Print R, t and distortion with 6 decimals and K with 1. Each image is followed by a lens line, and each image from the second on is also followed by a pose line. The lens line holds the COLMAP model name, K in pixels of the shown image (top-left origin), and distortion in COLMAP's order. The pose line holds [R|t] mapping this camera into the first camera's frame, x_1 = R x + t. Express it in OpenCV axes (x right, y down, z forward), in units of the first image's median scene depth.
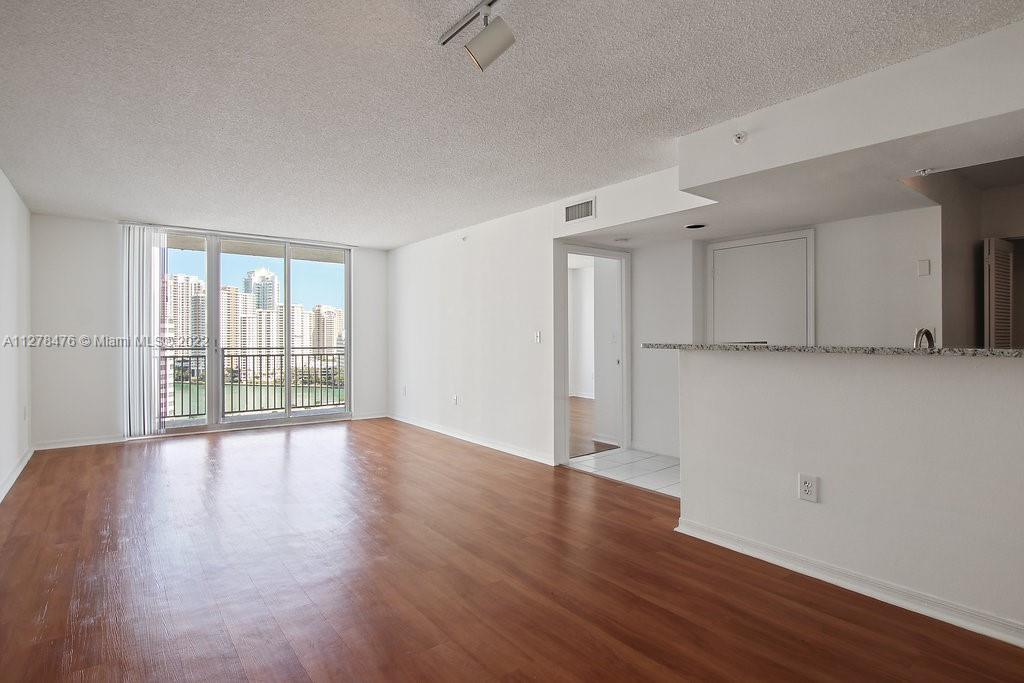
lens RADIAL K [[510.6, 0, 502.6], [0, 510.6, 335.6], [0, 0, 1]] dist [-0.001760, 0.000008]
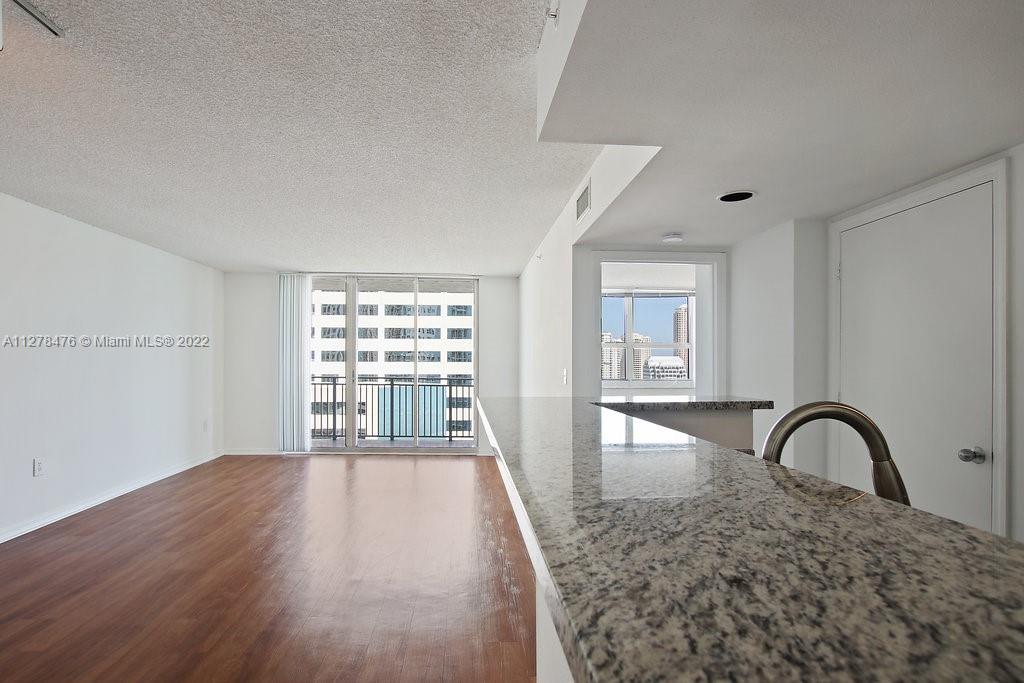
lens RADIAL K [[511.3, 0, 511.0], [0, 511.3, 362.7], [0, 0, 1]] dist [0.000632, 0.000253]
pose [[0.839553, 0.006887, -0.543235, 0.358920], [-0.007661, 0.999970, 0.000838, -0.014194], [0.543224, 0.003459, 0.839580, 0.266170]]
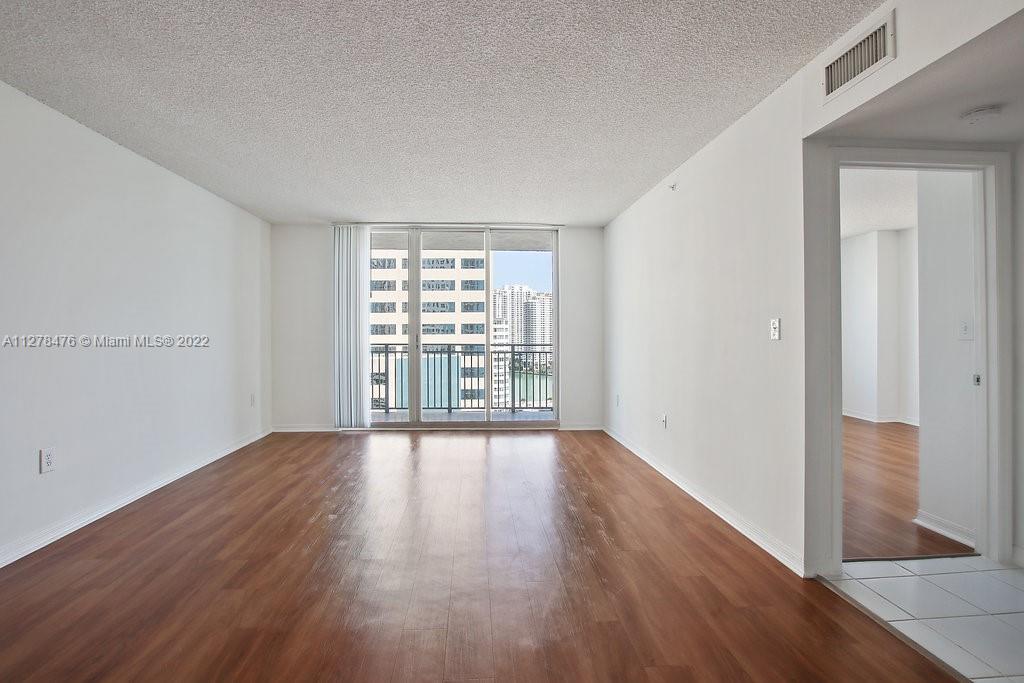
lens RADIAL K [[479.8, 0, 513.5], [0, 479.8, 333.7], [0, 0, 1]] dist [-0.003706, -0.000108]
pose [[0.835549, -0.002156, -0.549412, 0.100952], [0.001622, 0.999998, -0.001457, 0.007257], [0.549414, 0.000326, 0.835550, 0.357111]]
